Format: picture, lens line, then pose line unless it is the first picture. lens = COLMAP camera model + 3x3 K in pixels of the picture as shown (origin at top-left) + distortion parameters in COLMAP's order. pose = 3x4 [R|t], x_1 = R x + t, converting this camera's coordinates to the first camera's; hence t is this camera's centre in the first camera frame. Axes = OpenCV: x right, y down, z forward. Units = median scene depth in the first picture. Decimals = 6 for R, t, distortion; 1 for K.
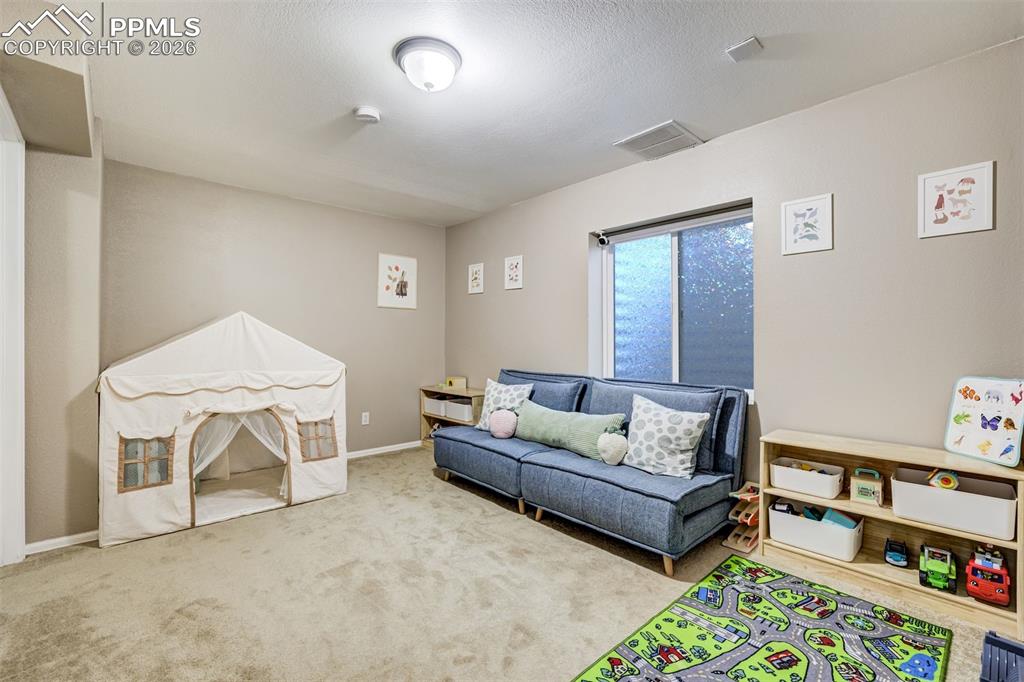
lens RADIAL K [[441.8, 0, 513.4], [0, 441.8, 347.9], [0, 0, 1]] dist [-0.025413, 0.003450]
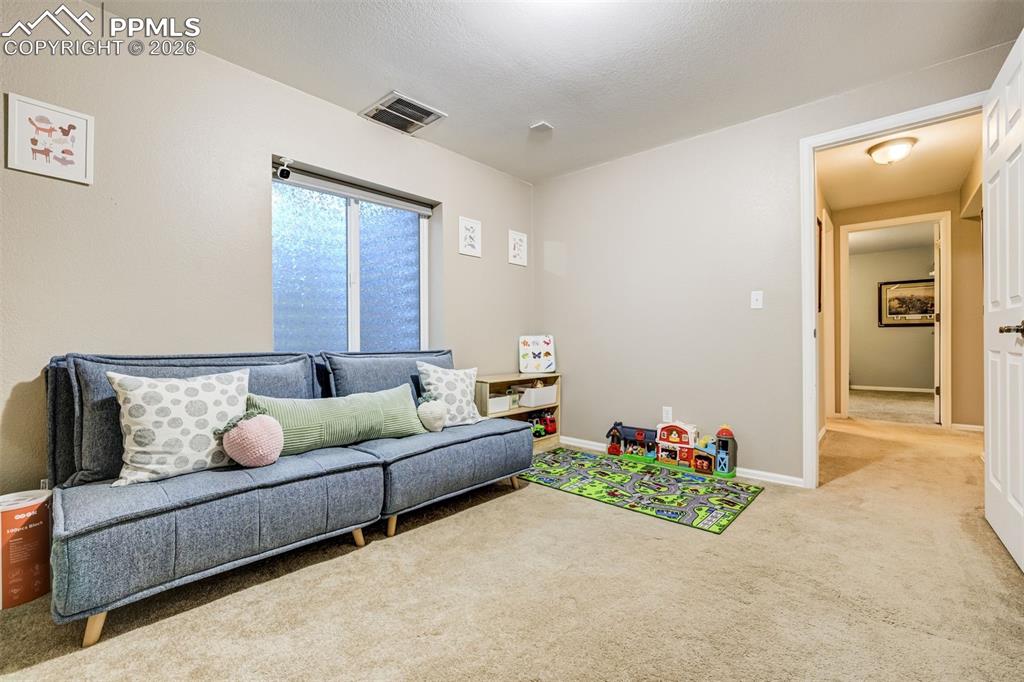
lens RADIAL K [[441.8, 0, 510.1], [0, 441.8, 339.3], [0, 0, 1]] dist [-0.025413, 0.003450]
pose [[-0.091010, -0.006948, 0.995826, -1.043652], [0.006027, 0.999954, 0.007528, 0.068843], [-0.995832, 0.006687, -0.090964, 1.245155]]
